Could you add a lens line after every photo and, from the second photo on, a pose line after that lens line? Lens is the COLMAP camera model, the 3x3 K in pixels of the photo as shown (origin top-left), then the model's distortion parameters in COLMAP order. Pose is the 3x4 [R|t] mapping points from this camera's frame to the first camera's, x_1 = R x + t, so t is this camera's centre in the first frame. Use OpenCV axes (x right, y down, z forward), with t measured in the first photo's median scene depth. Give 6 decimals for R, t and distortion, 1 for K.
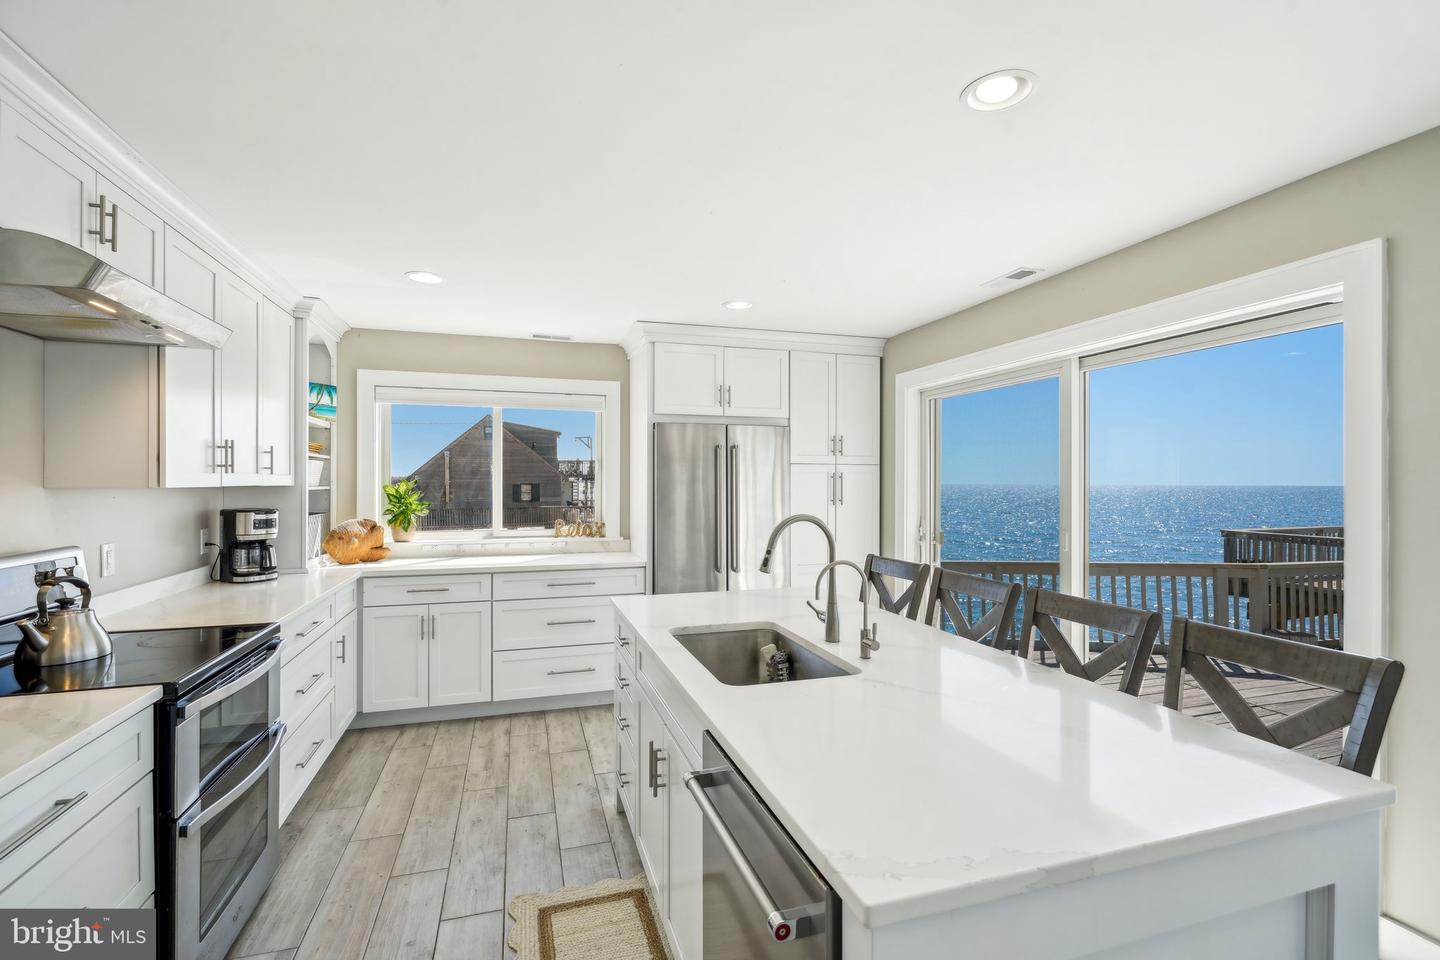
lens RADIAL K [[648.4, 0, 720.0], [0, 648.4, 480.0], [0, 0, 1]] dist [0.000034, 0.000000]
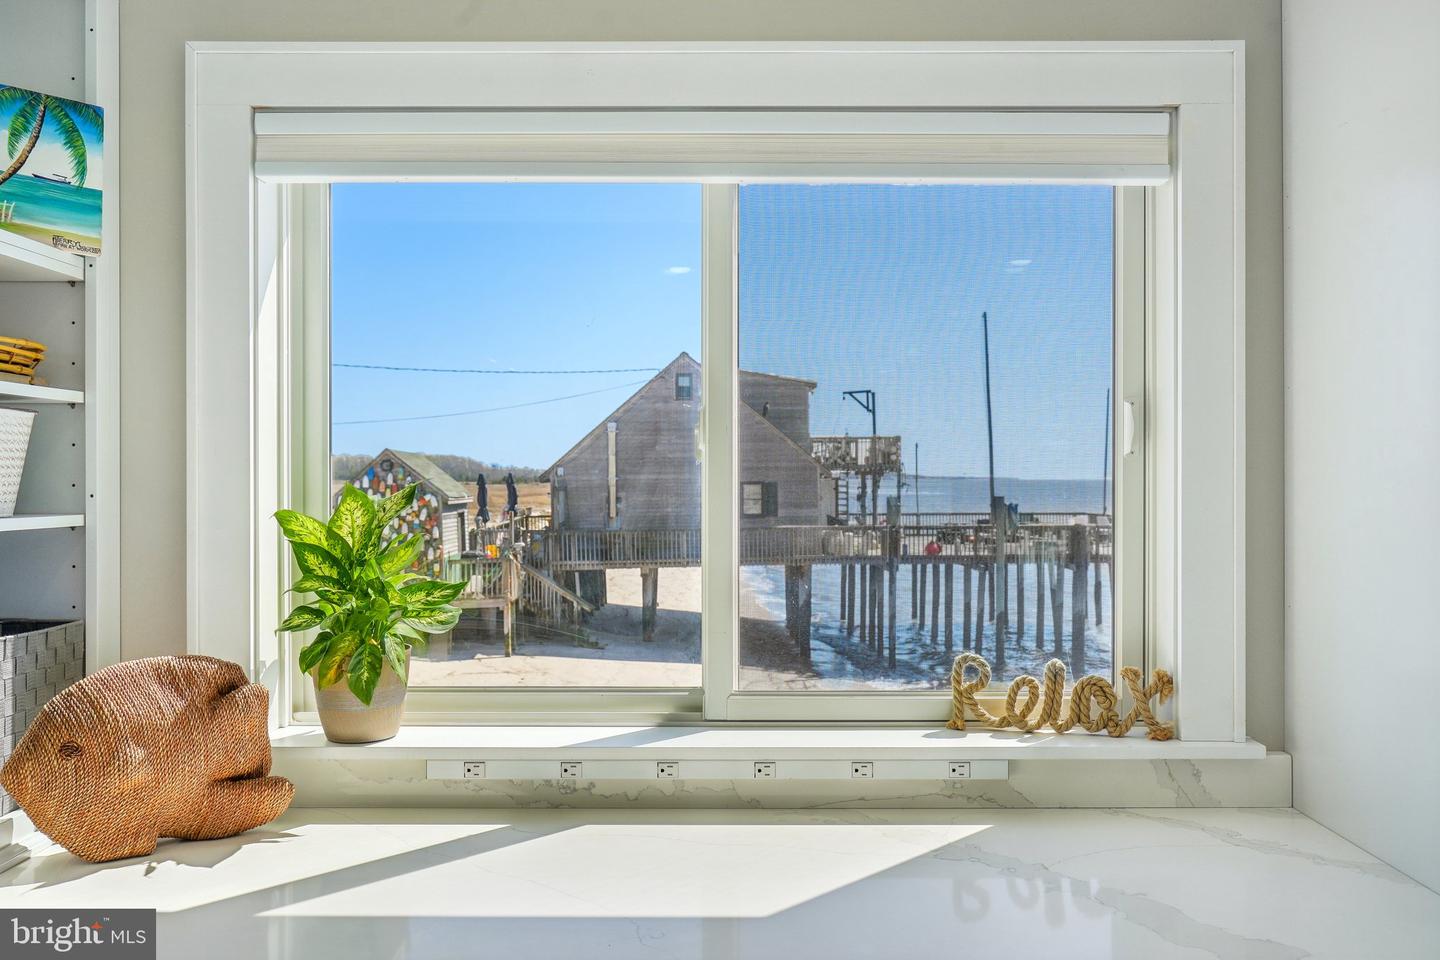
lens RADIAL K [[1194.8, 0, 720.0], [0, 1194.8, 480.0], [0, 0, 1]] dist [-0.000508, -0.000227]
pose [[0.951276, -0.002435, -0.308333, -0.199708], [0.004033, 0.999982, 0.004543, -0.004107], [0.308316, -0.005565, 0.951268, 0.558803]]
